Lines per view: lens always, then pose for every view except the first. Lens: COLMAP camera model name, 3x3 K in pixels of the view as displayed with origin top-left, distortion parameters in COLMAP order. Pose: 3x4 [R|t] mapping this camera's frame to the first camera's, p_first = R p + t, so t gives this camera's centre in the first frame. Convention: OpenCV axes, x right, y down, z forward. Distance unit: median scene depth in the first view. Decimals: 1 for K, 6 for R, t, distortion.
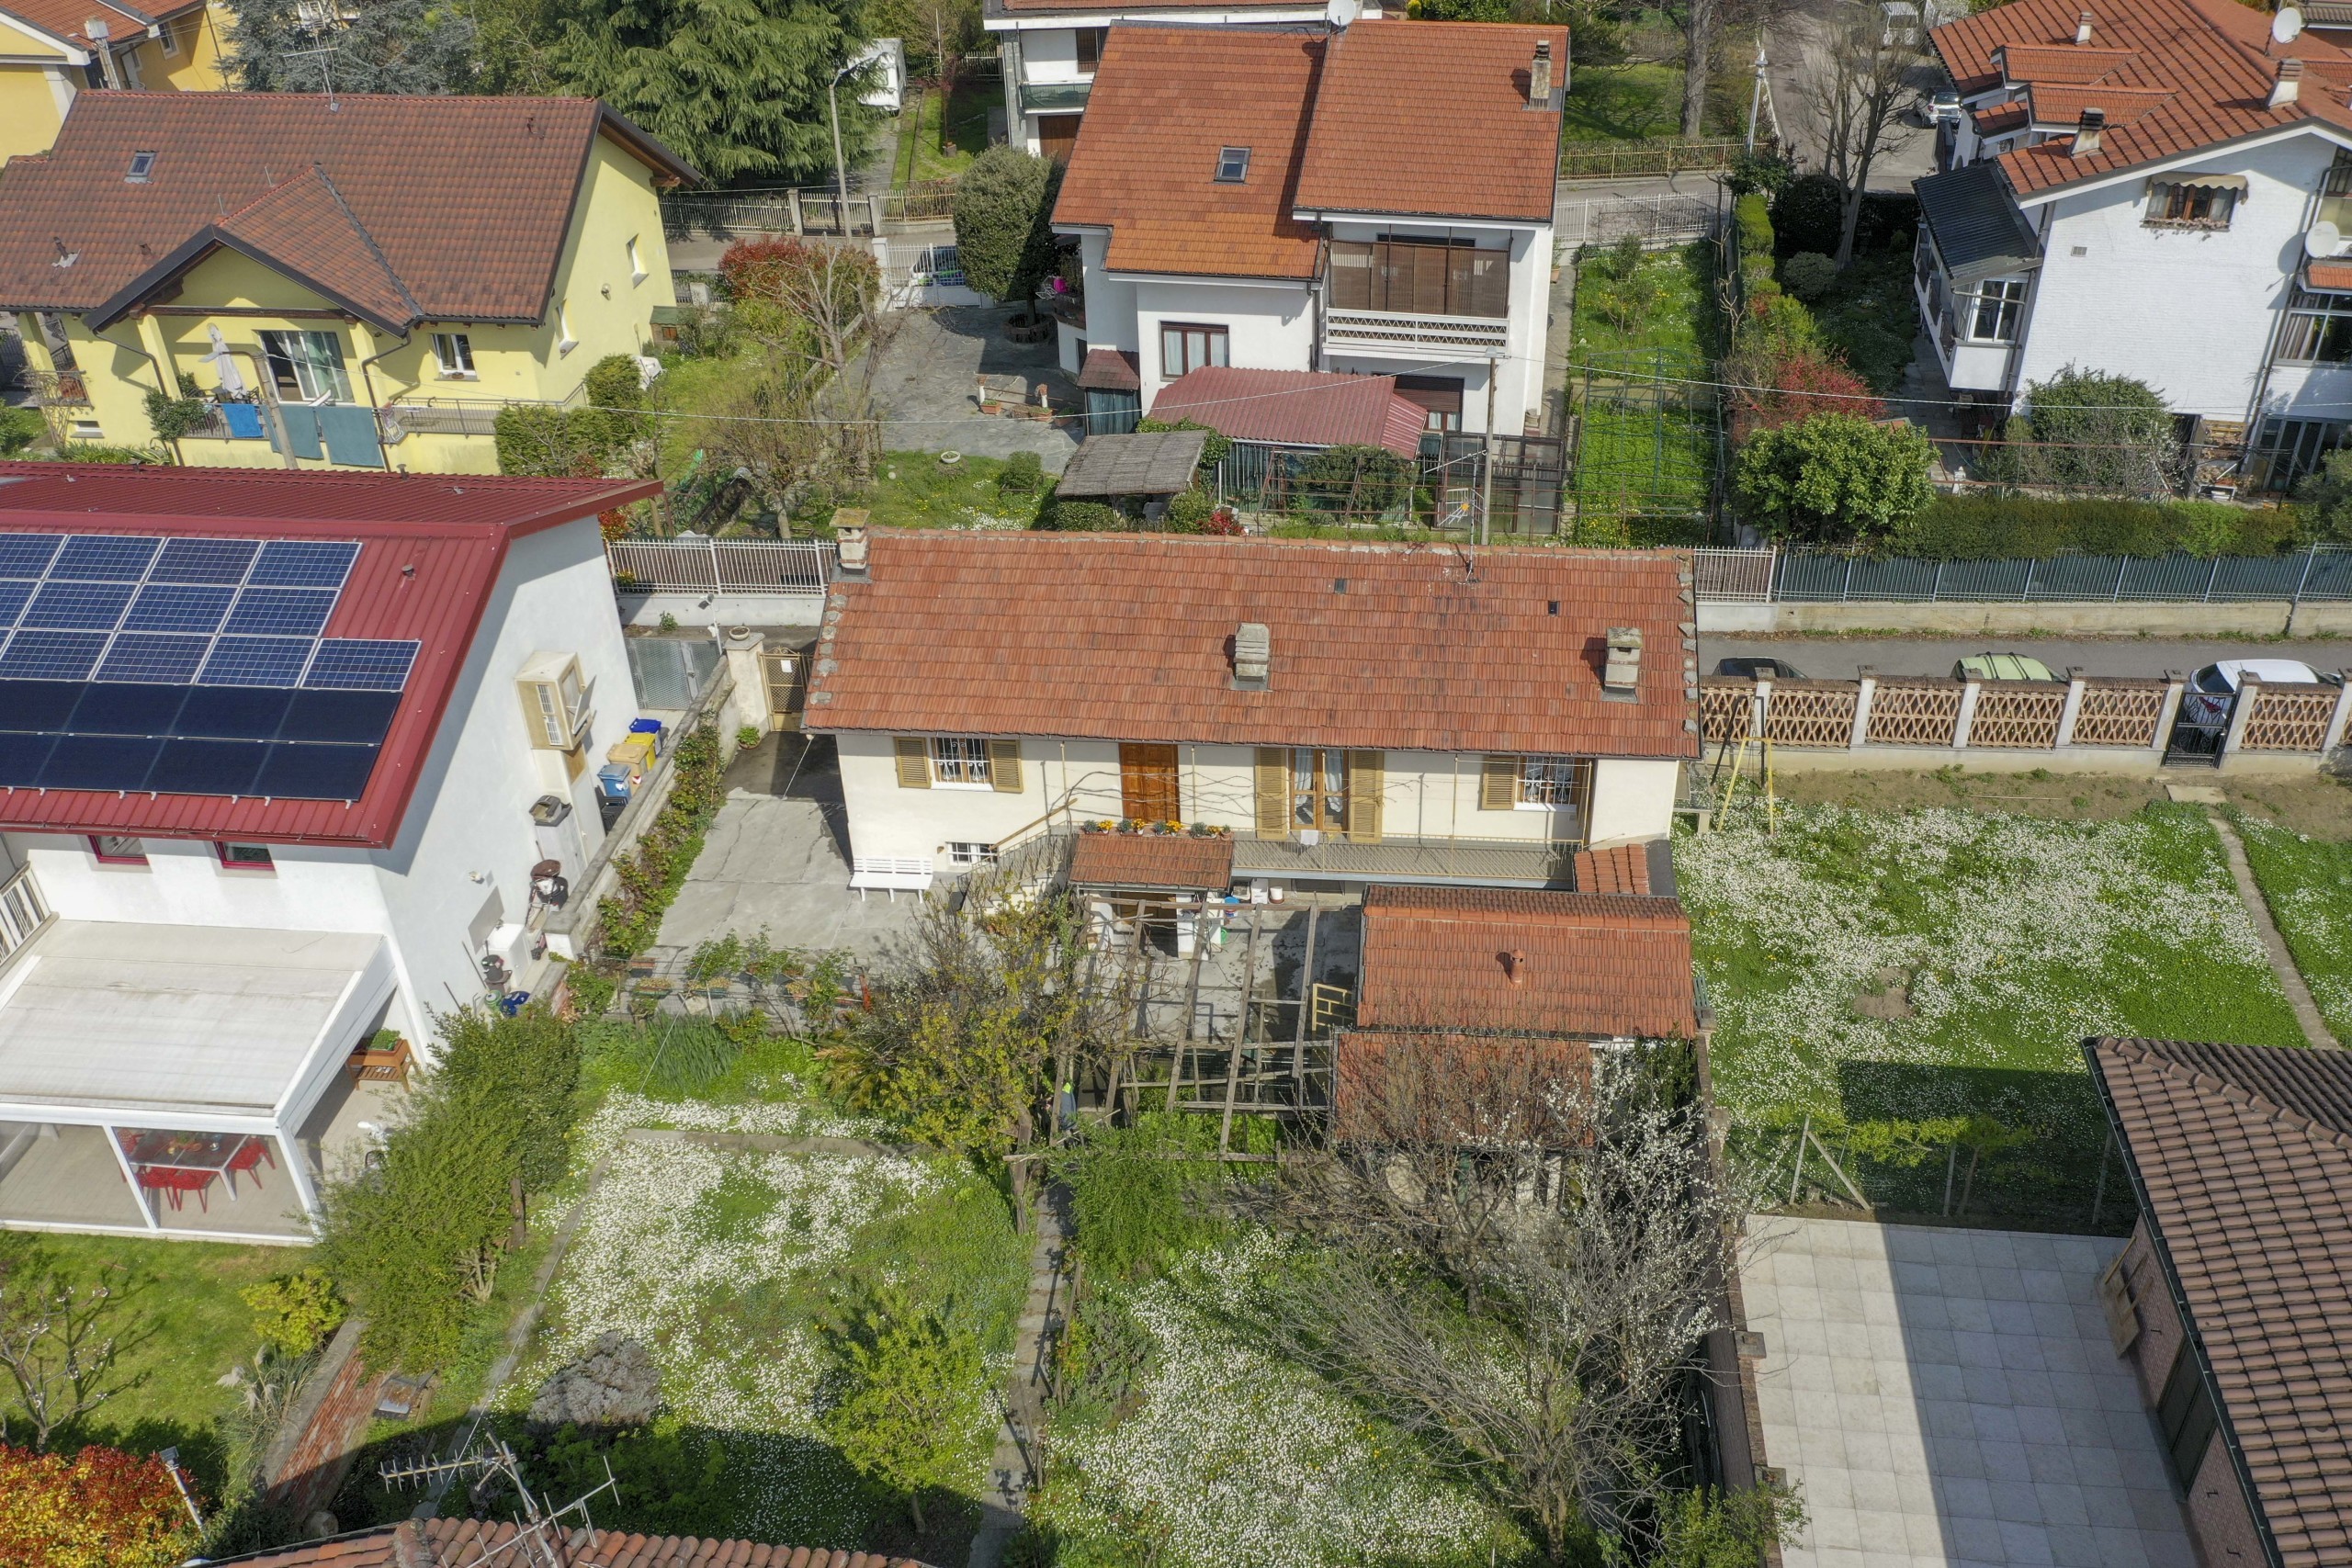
lens RADIAL K [[1855.9, 0, 1248.5], [0, 1855.9, 802.6], [0, 0, 1]] dist [-0.011819, -0.002313]
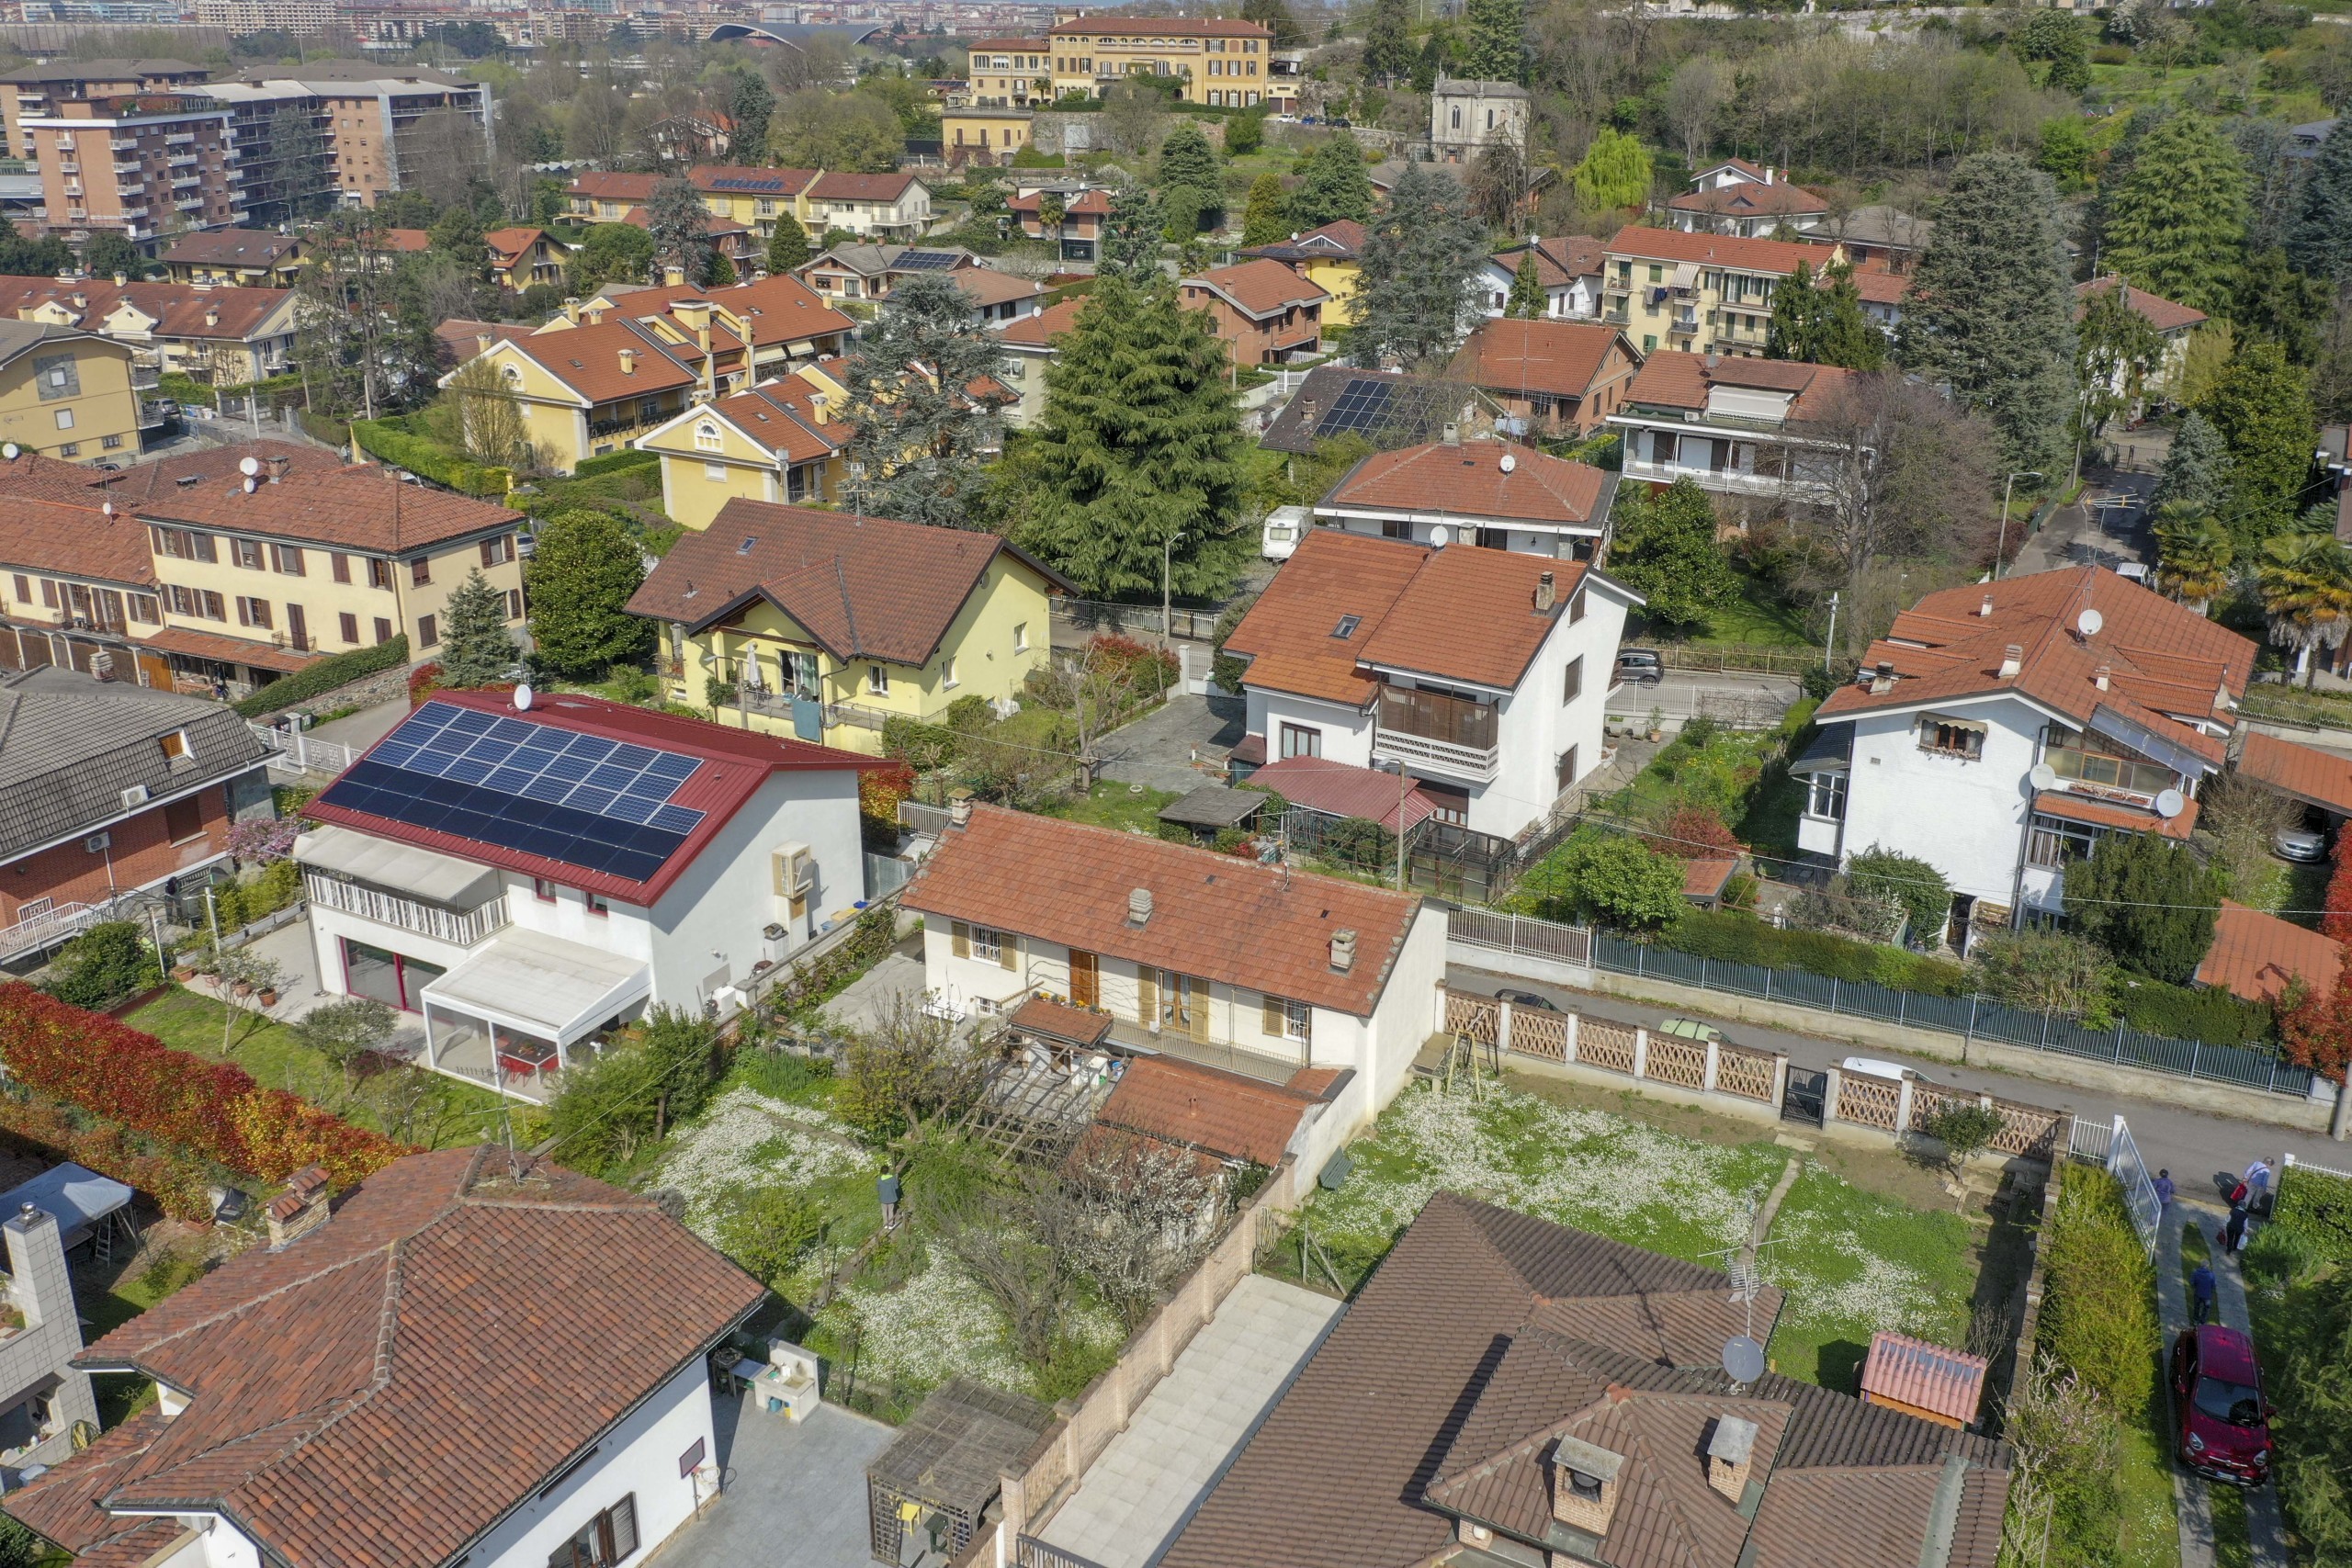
lens RADIAL K [[1855.9, 0, 1190.4], [0, 1855.9, 771.3], [0, 0, 1]] dist [-0.011819, -0.002313]
pose [[0.919468, 0.149678, -0.363558, 0.473625], [-0.229318, 0.955284, -0.186671, 0.077485], [0.319360, 0.255008, 0.912677, -0.395740]]
